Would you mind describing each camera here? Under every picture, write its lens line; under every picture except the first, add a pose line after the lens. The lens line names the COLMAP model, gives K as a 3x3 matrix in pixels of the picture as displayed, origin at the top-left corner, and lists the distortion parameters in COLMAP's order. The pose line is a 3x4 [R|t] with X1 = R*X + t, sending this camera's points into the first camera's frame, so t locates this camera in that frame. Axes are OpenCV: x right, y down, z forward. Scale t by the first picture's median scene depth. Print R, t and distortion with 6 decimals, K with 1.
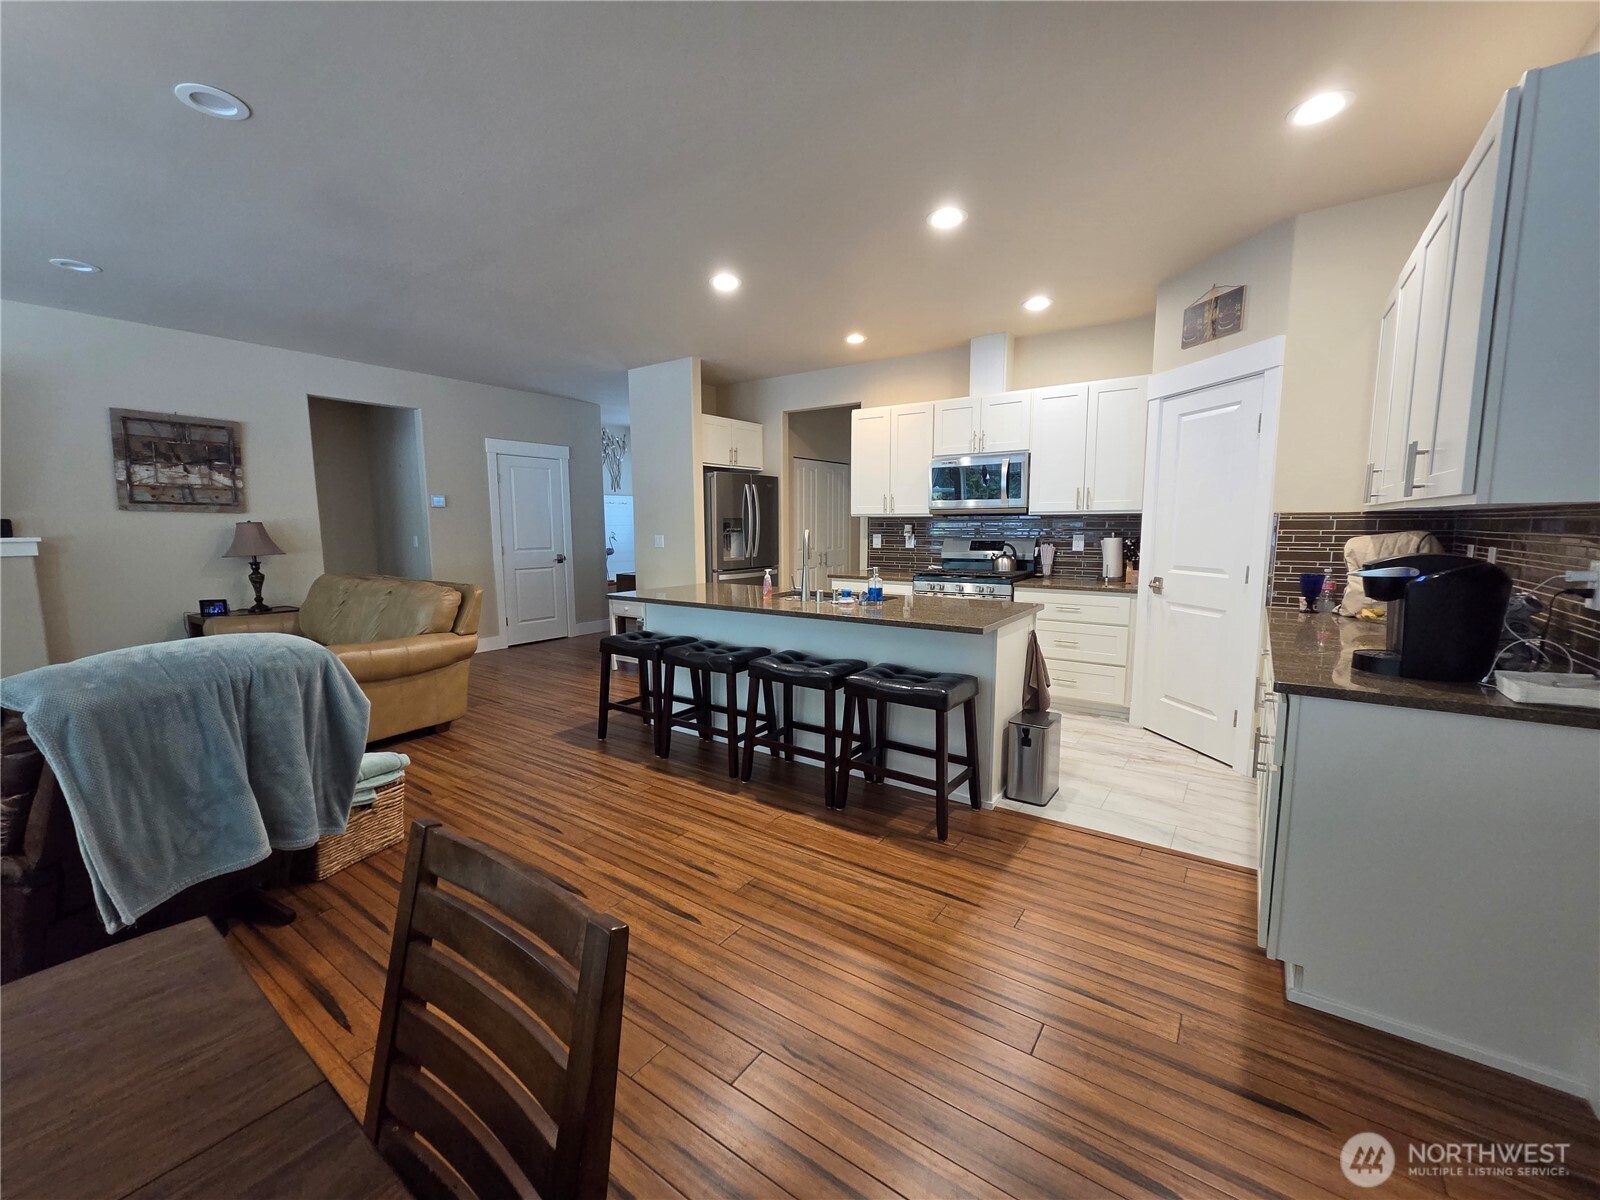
lens RADIAL K [[651.5, 0, 791.7], [0, 651.5, 601.1], [0, 0, 1]] dist [-0.000685, -0.000421]
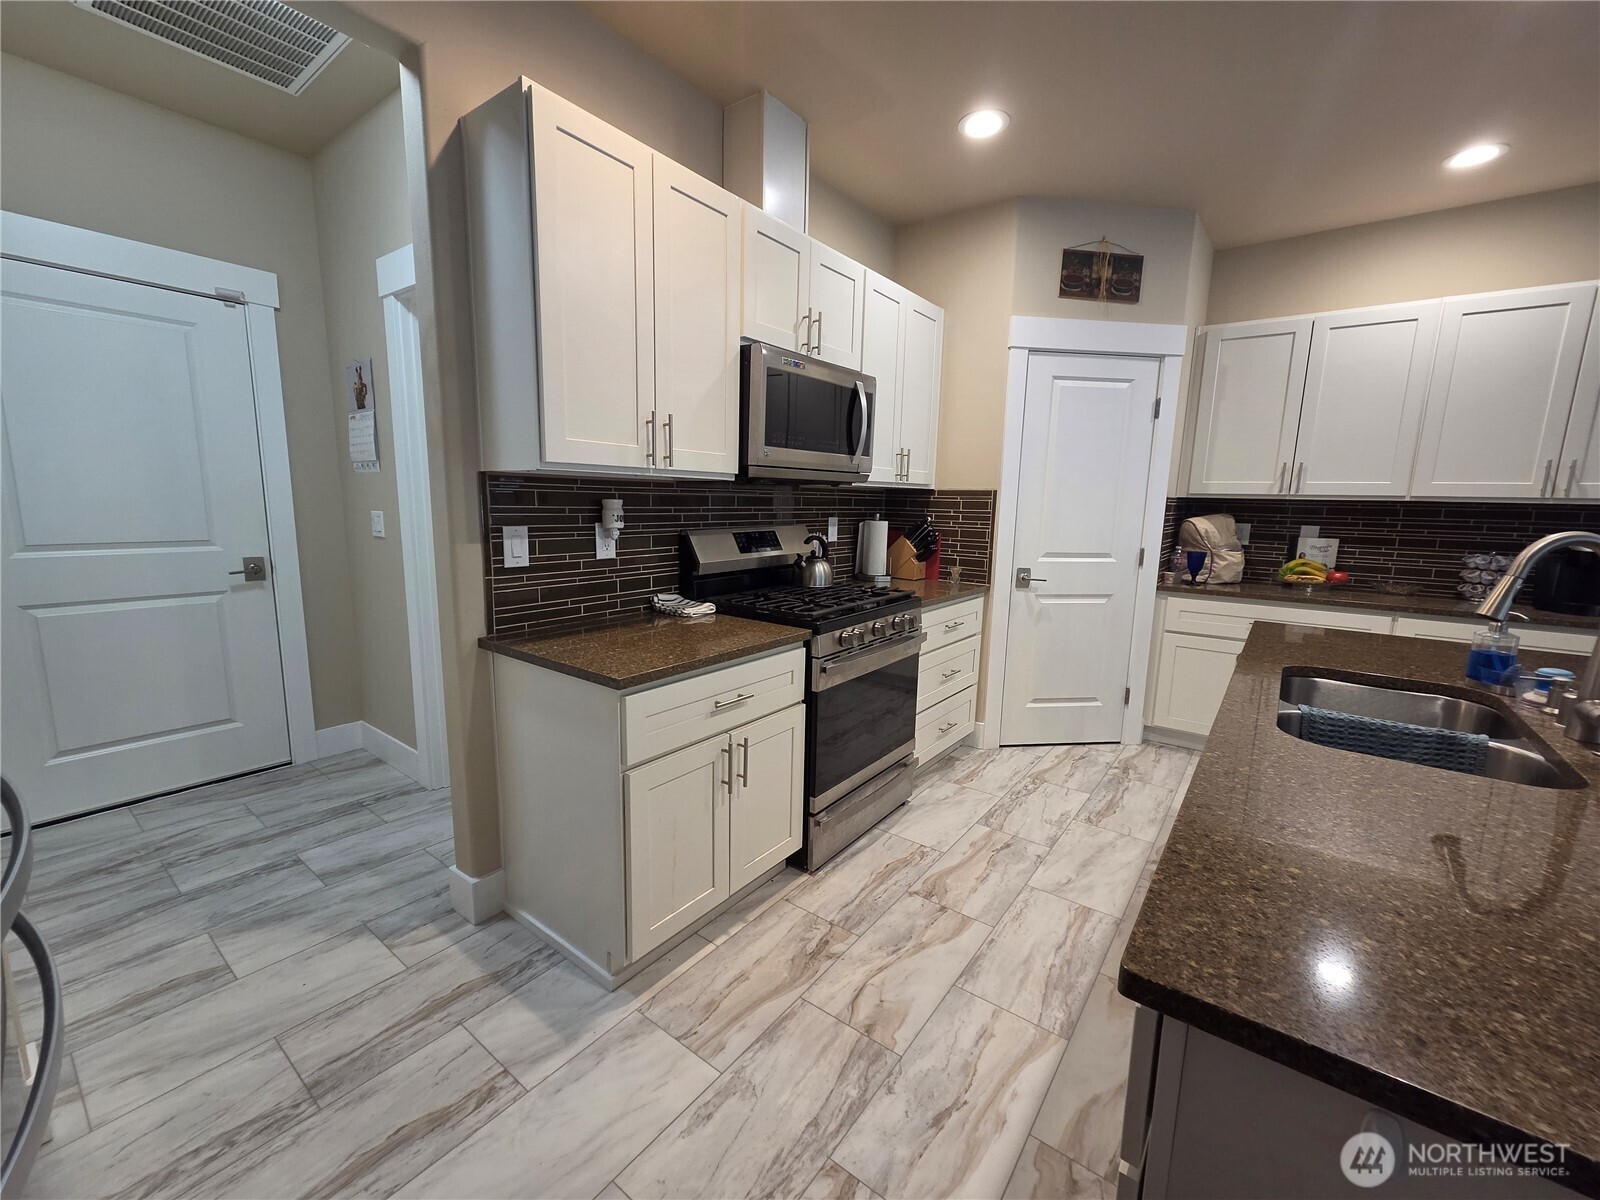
lens RADIAL K [[651.5, 0, 794.0], [0, 651.5, 605.2], [0, 0, 1]] dist [-0.000685, -0.000421]
pose [[0.040120, -0.157875, 0.986644, -0.288150], [0.099463, 0.983165, 0.153274, -0.147603], [-0.994232, 0.091985, 0.055147, 1.247638]]
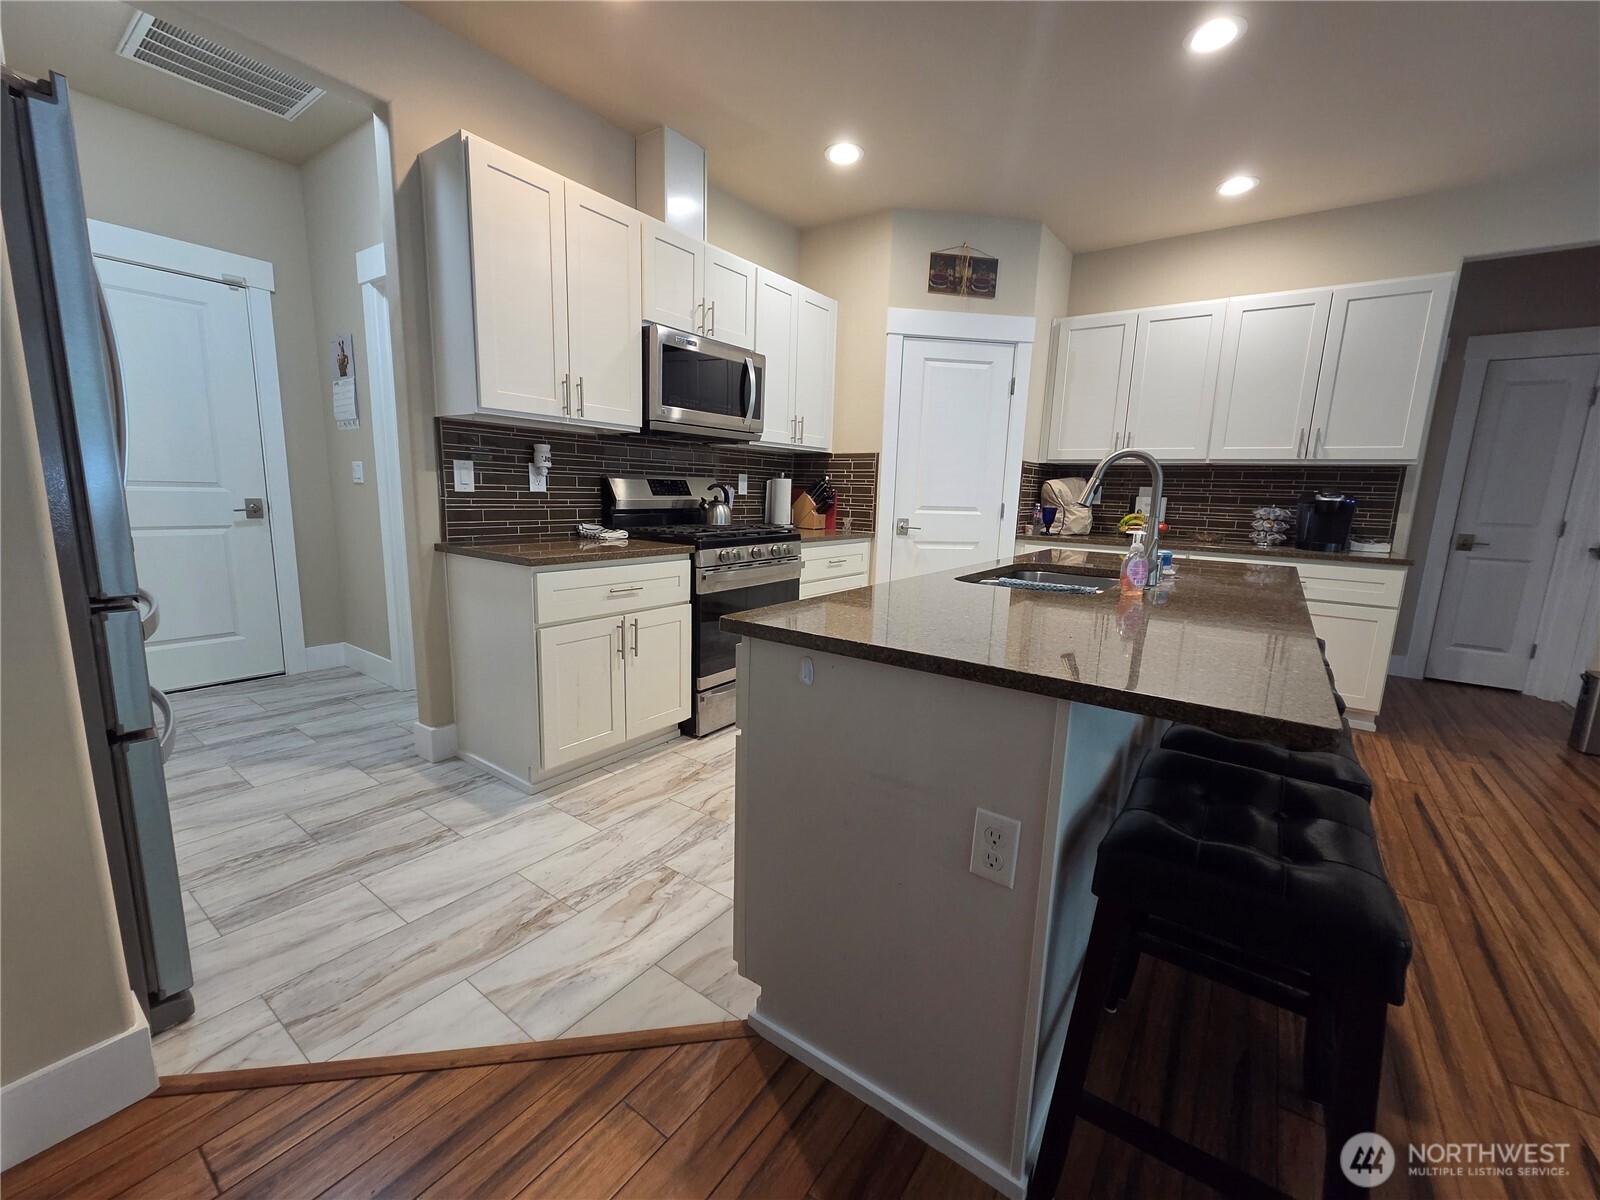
lens RADIAL K [[651.5, 0, 793.3], [0, 651.5, 605.2], [0, 0, 1]] dist [-0.000685, -0.000421]
pose [[0.019488, -0.170254, 0.985208, -0.460334], [0.090737, 0.981629, 0.167841, -0.089646], [-0.995684, 0.086124, 0.034578, 1.140816]]
